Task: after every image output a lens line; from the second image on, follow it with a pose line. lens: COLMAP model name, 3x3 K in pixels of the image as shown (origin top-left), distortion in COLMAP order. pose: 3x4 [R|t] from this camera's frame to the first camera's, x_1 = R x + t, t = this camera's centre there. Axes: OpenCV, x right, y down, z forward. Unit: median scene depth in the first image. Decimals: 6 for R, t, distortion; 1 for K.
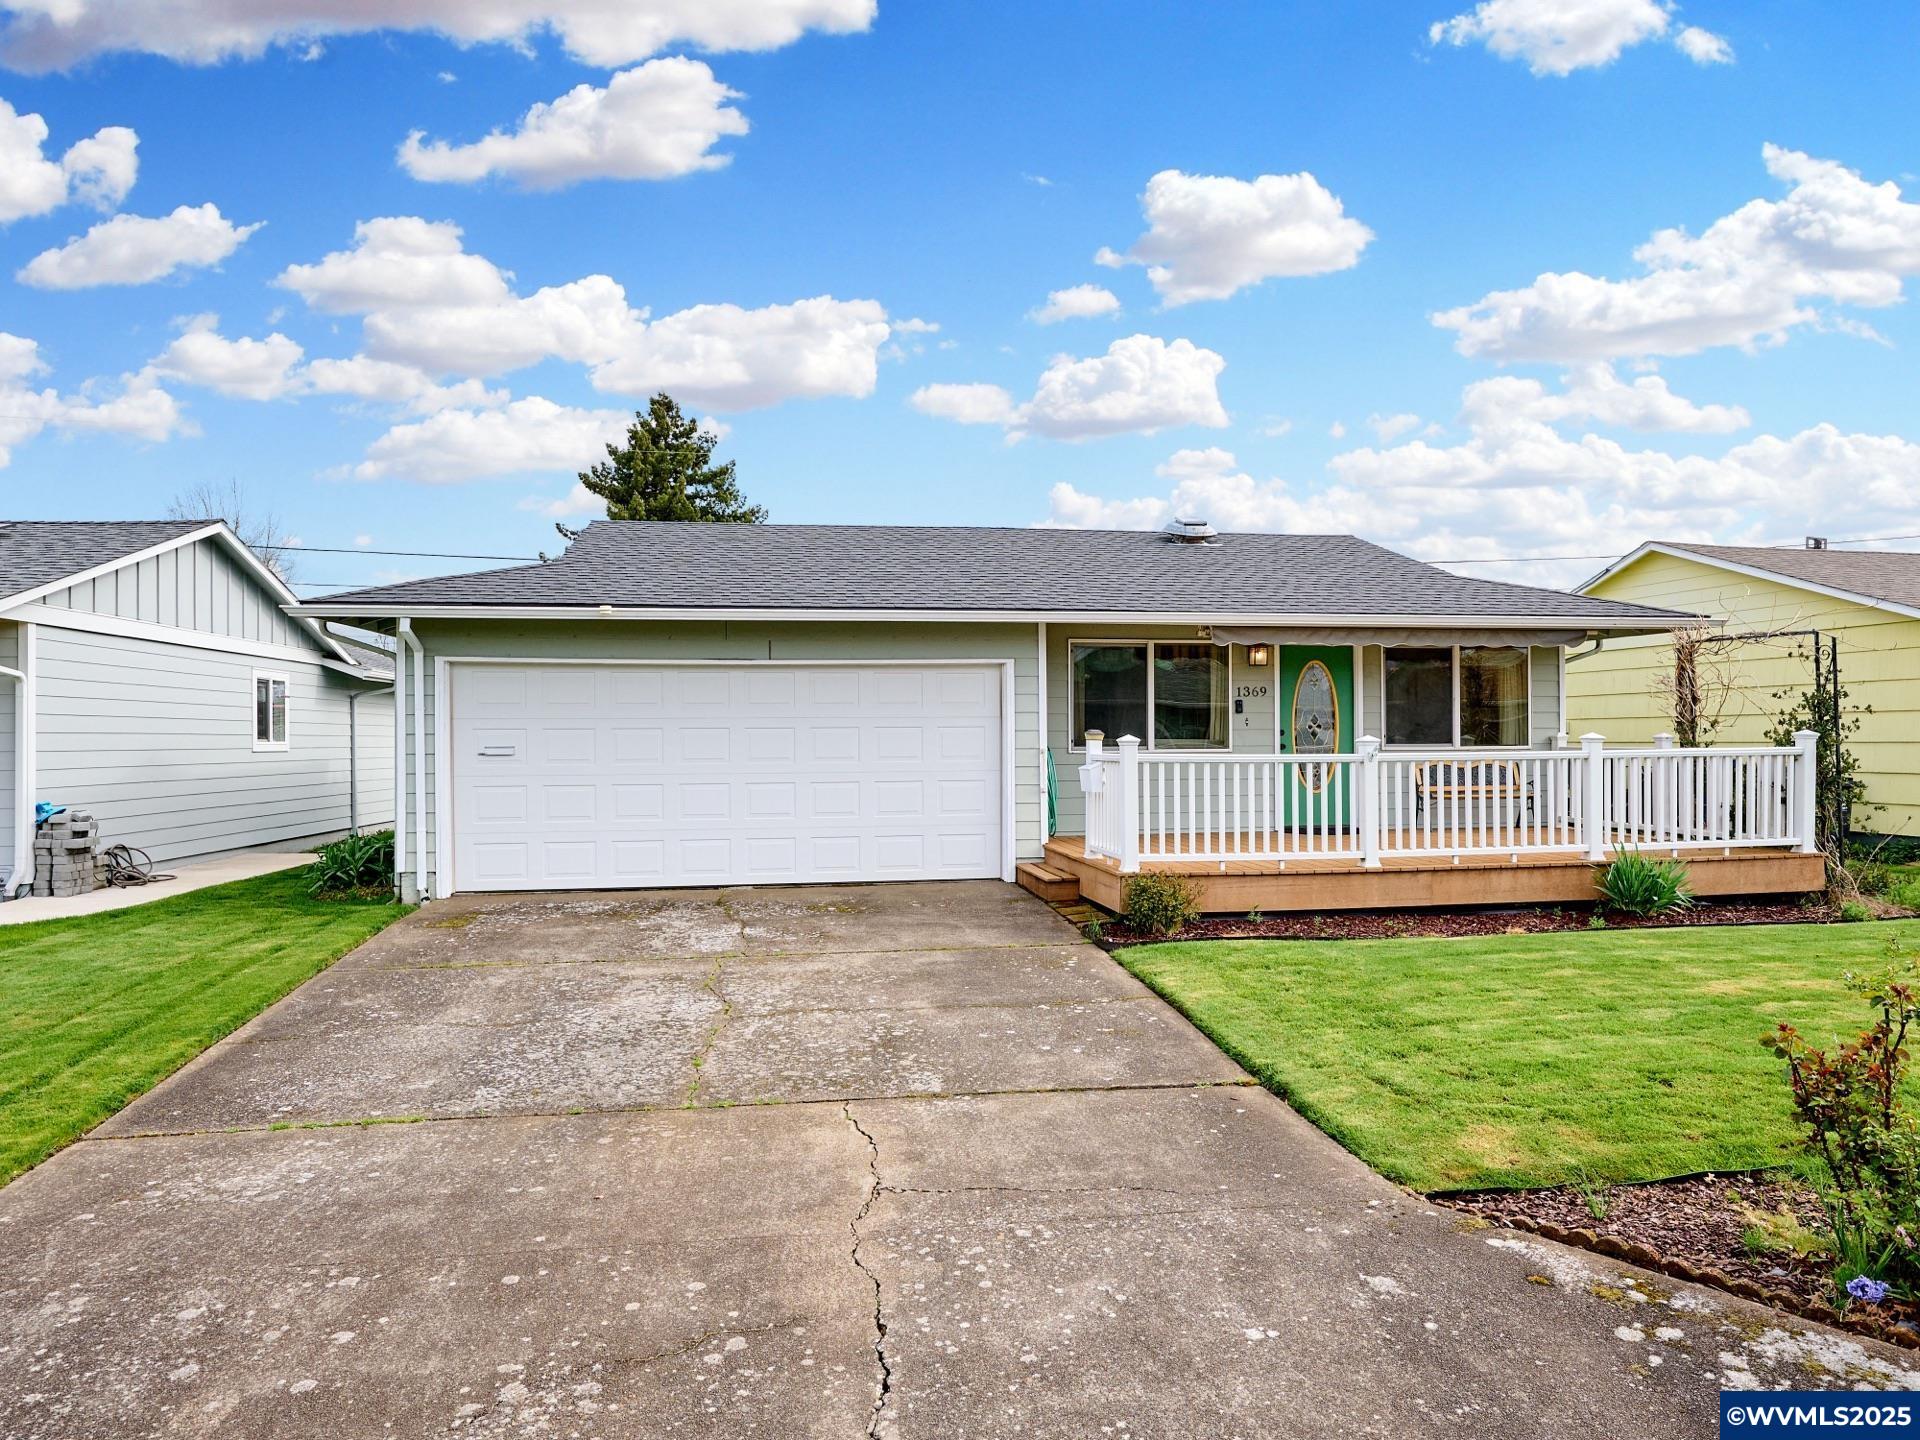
lens RADIAL K [[1262.6, 0, 960.5], [0, 1262.6, 751.7], [0, 0, 1]] dist [-0.001684, 0.002182]
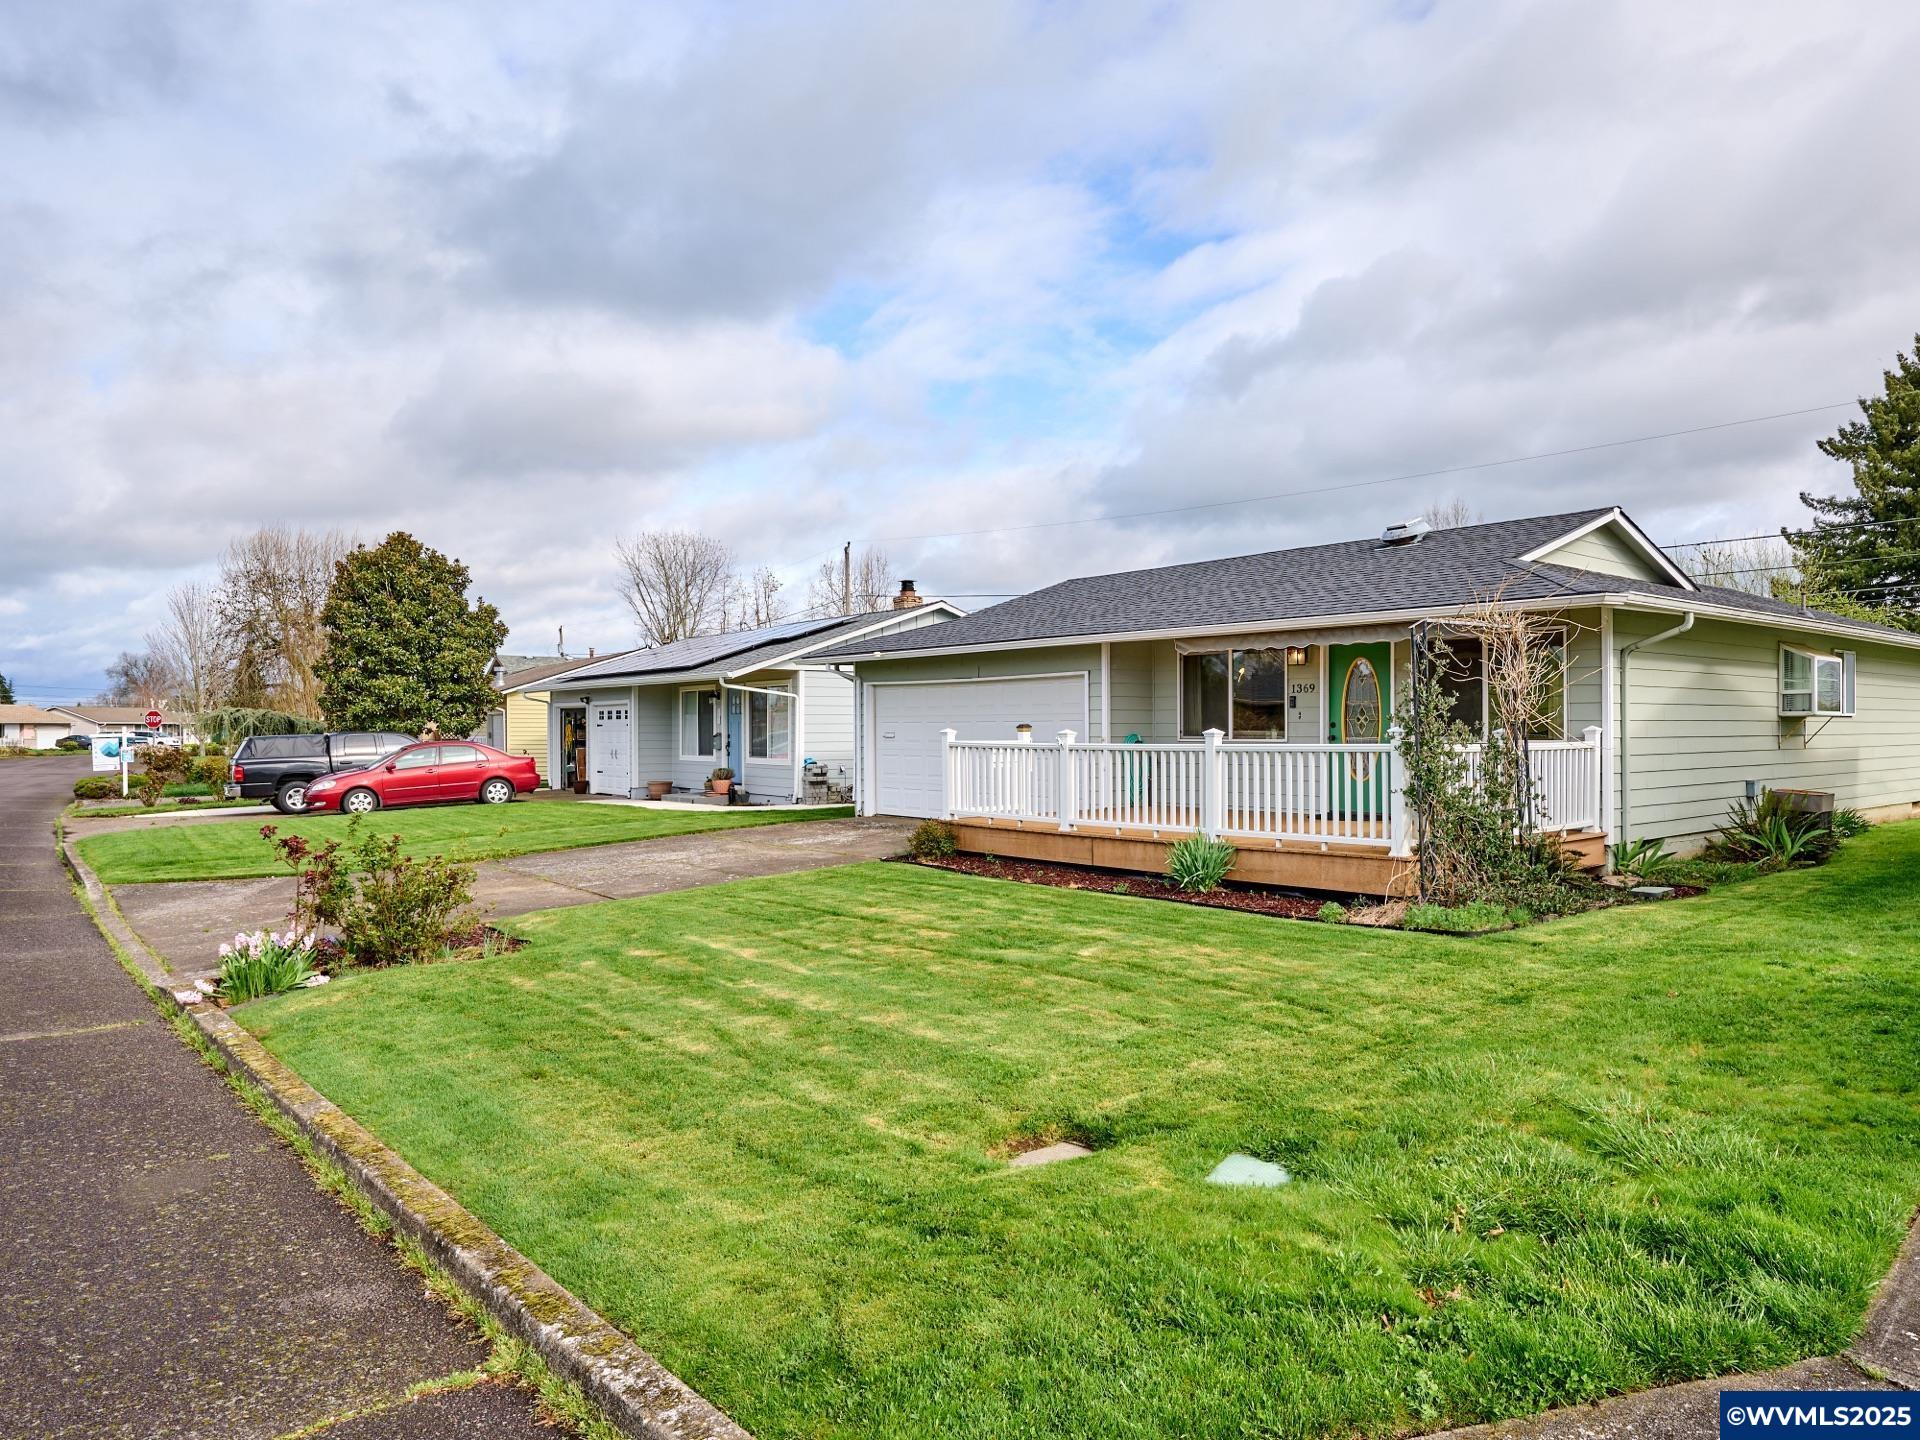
lens RADIAL K [[1129.5, 0, 960.0], [0, 1129.5, 720.0], [0, 0, 1]] dist [-0.001467, 0.000007]
pose [[0.548085, -0.001472, -0.836422, 0.972013], [-0.008490, 0.999937, -0.007322, -0.010547], [0.836380, 0.011114, 0.548038, 0.212297]]
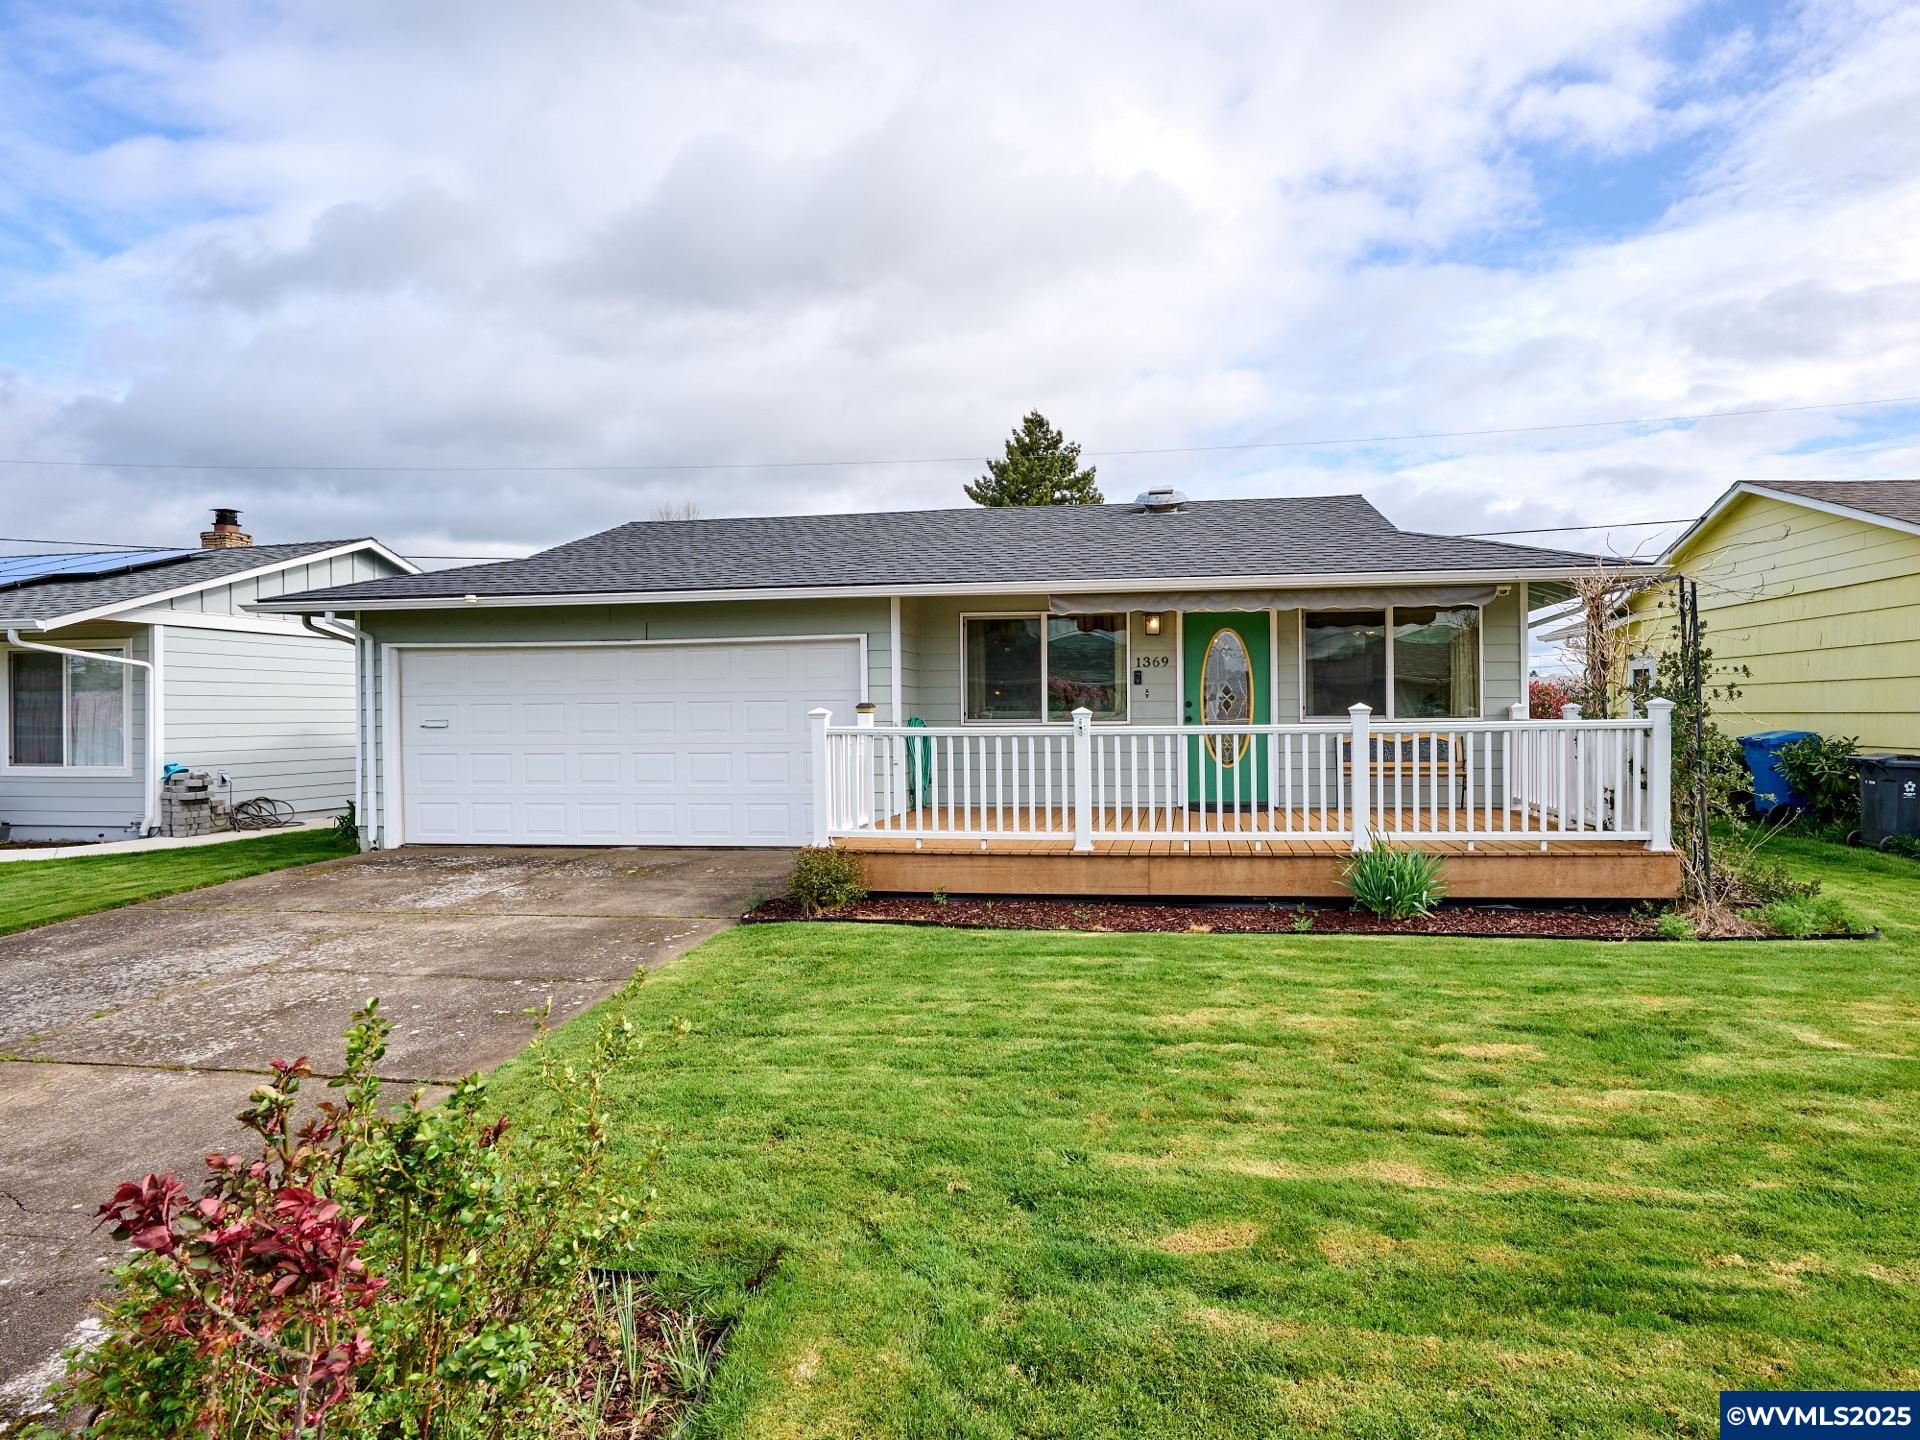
lens RADIAL K [[1121.6, 0, 979.9], [0, 1121.6, 719.3], [0, 0, 1]] dist [-0.005228, 0.001310]
pose [[0.953874, -0.001096, -0.300204, 0.391093], [0.000083, 0.999994, -0.003389, -0.000932], [0.300206, 0.003208, 0.953869, 0.155591]]
